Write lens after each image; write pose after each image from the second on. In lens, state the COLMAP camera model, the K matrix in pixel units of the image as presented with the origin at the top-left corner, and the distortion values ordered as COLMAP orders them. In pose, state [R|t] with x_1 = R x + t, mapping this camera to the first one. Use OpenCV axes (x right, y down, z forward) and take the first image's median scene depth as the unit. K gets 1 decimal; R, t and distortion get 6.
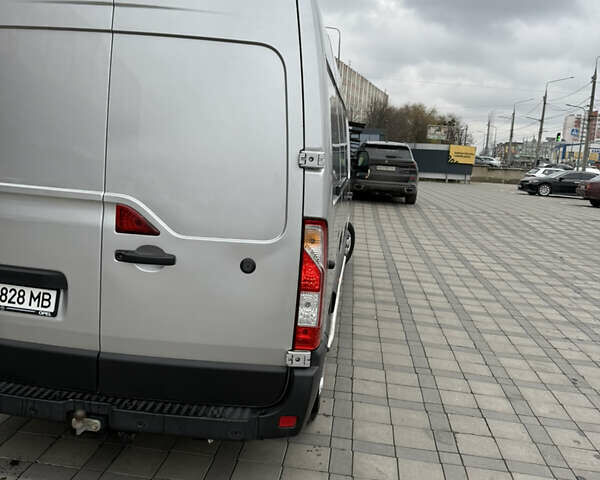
lens RADIAL K [[576.5, 0, 301.7], [0, 576.5, 225.4], [0, 0, 1]] dist [0.131182, -0.260484]
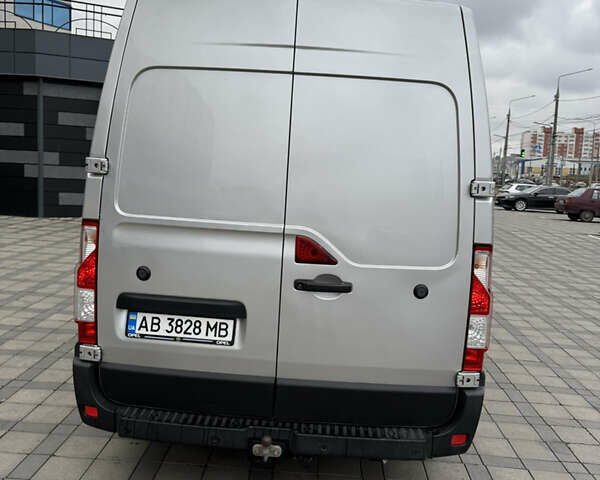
lens RADIAL K [[576.5, 0, 301.7], [0, 576.5, 225.4], [0, 0, 1]] dist [0.131182, -0.260484]
pose [[0.997359, -0.022688, 0.068994, -0.345428], [0.024833, 0.999229, -0.030396, -0.021043], [-0.068251, 0.032029, 0.997154, -0.036447]]
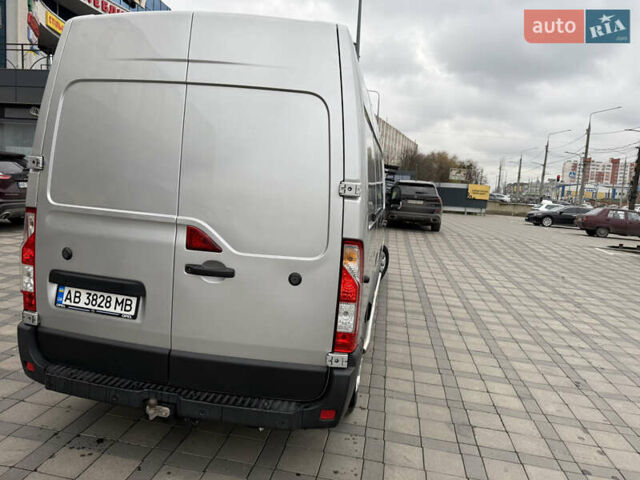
lens RADIAL K [[462.4, 0, 322.1], [0, 462.4, 229.6], [0, 0, 1]] dist [0.084882, -0.143237]
pose [[0.998462, 0.010636, -0.054402, 0.011114], [-0.012793, 0.999139, -0.039468, 0.005246], [0.053935, 0.040103, 0.997739, 0.053883]]
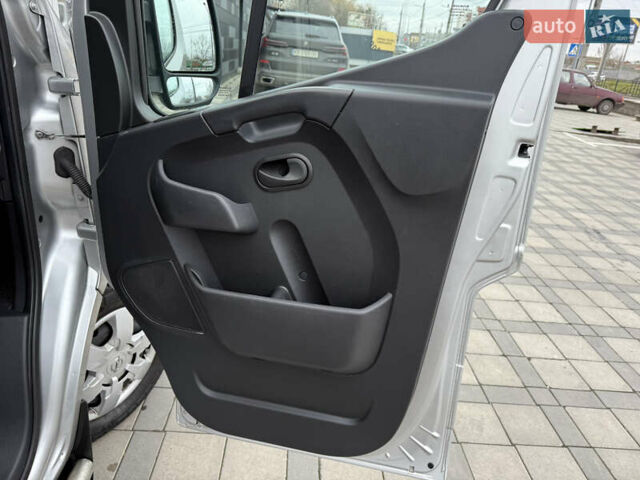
lens RADIAL K [[462.4, 0, 322.1], [0, 462.4, 229.6], [0, 0, 1]] dist [0.084882, -0.143237]
pose [[0.985774, -0.027713, 0.165775, 0.309916], [-0.016941, 0.964907, 0.262045, -0.192912], [-0.167219, -0.261125, 0.950711, 1.886131]]
